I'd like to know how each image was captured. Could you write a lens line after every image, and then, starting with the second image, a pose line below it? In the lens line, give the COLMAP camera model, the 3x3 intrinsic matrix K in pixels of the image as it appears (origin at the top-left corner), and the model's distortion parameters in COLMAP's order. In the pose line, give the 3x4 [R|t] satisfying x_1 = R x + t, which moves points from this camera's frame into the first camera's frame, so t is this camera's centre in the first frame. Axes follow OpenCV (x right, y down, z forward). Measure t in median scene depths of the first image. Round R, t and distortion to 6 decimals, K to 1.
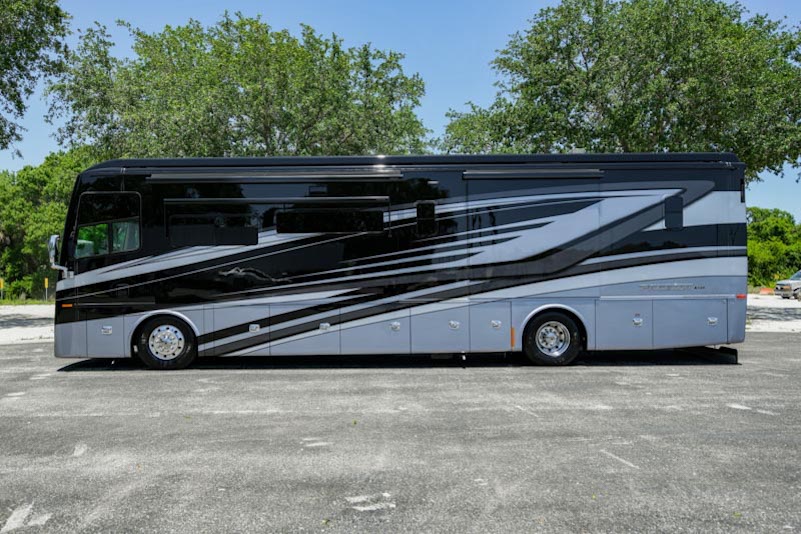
lens RADIAL K [[611.3, 0, 392.7], [0, 611.3, 281.3], [0, 0, 1]] dist [-0.009992, 0.010120]
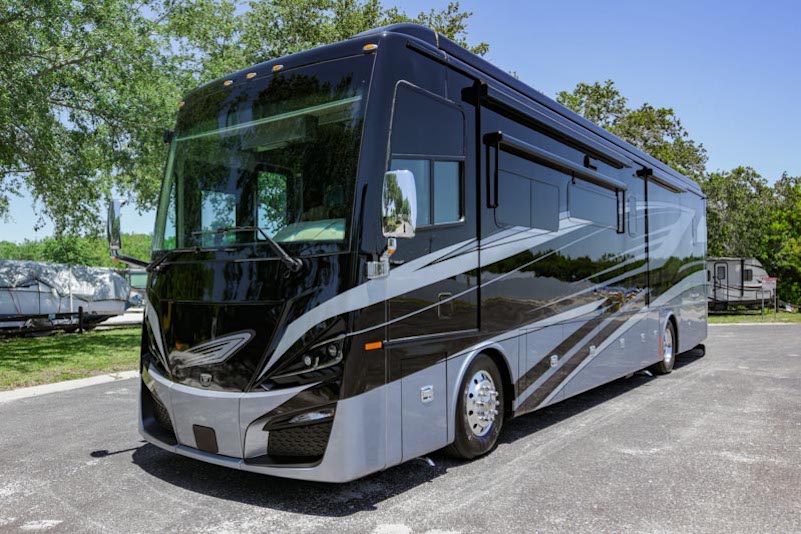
lens RADIAL K [[638.1, 0, 398.2], [0, 638.1, 293.1], [0, 0, 1]] dist [-0.008448, -0.013888]
pose [[0.602117, -0.002475, 0.798404, -0.854588], [0.004533, 0.999990, -0.000319, 0.005033], [-0.798395, 0.003811, 0.602122, 0.727260]]
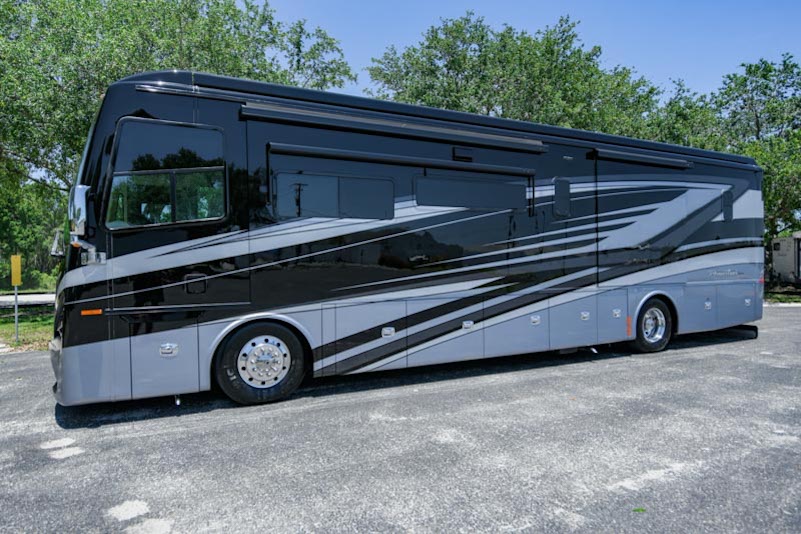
lens RADIAL K [[497.5, 0, 403.6], [0, 497.5, 274.1], [0, 0, 1]] dist [-0.012015, 0.009740]
pose [[0.896813, -0.007355, 0.442349, -0.473520], [0.004195, 0.999958, 0.008122, 0.001644], [-0.442391, -0.005428, 0.896806, 0.453607]]
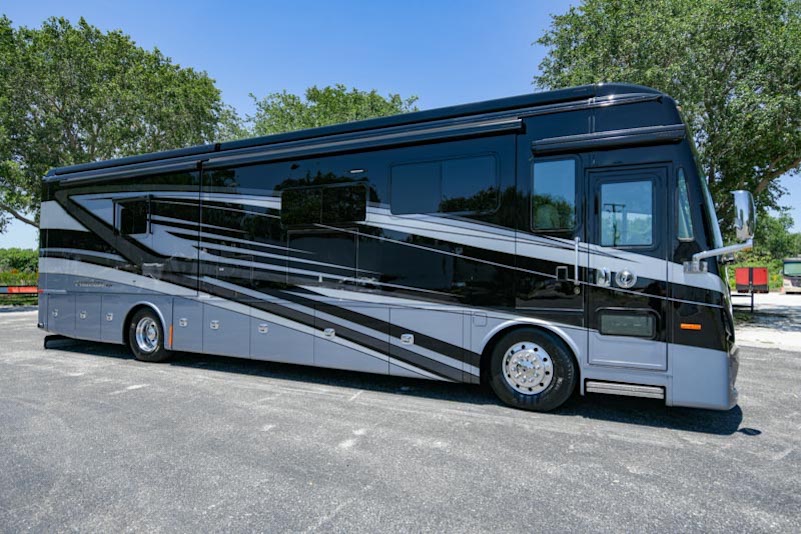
lens RADIAL K [[492.5, 0, 406.9], [0, 492.5, 265.1], [0, 0, 1]] dist [-0.008451, 0.004486]
pose [[0.864955, -0.000440, -0.501849, 1.006509], [-0.012667, 0.999662, -0.022708, -0.007342], [0.501689, 0.025999, 0.864657, 0.316830]]
